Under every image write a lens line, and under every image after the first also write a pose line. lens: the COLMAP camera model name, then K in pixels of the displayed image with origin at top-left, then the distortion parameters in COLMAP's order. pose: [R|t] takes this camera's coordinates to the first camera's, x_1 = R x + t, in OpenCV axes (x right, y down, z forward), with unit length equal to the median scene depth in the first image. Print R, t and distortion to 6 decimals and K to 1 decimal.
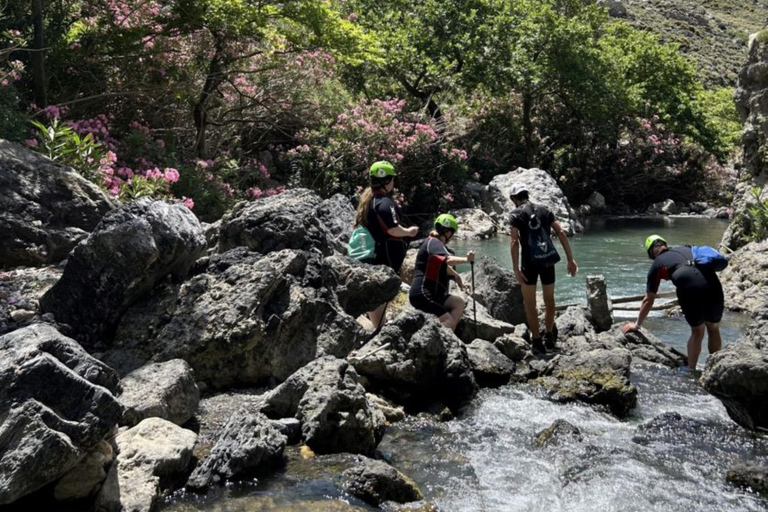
lens RADIAL K [[764.9, 0, 433.8], [0, 764.9, 256.5], [0, 0, 1]] dist [-0.002721, -0.009948]
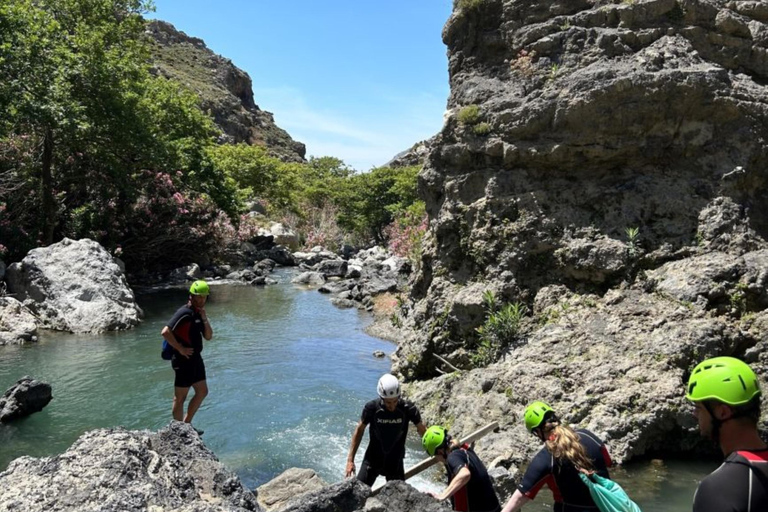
lens RADIAL K [[764.9, 0, 433.8], [0, 764.9, 256.5], [0, 0, 1]] dist [-0.002721, -0.009948]
pose [[0.766550, -0.010174, 0.642104, -0.093600], [0.048970, 0.997889, -0.042651, -0.048936], [-0.640314, 0.064138, 0.765430, 0.195009]]
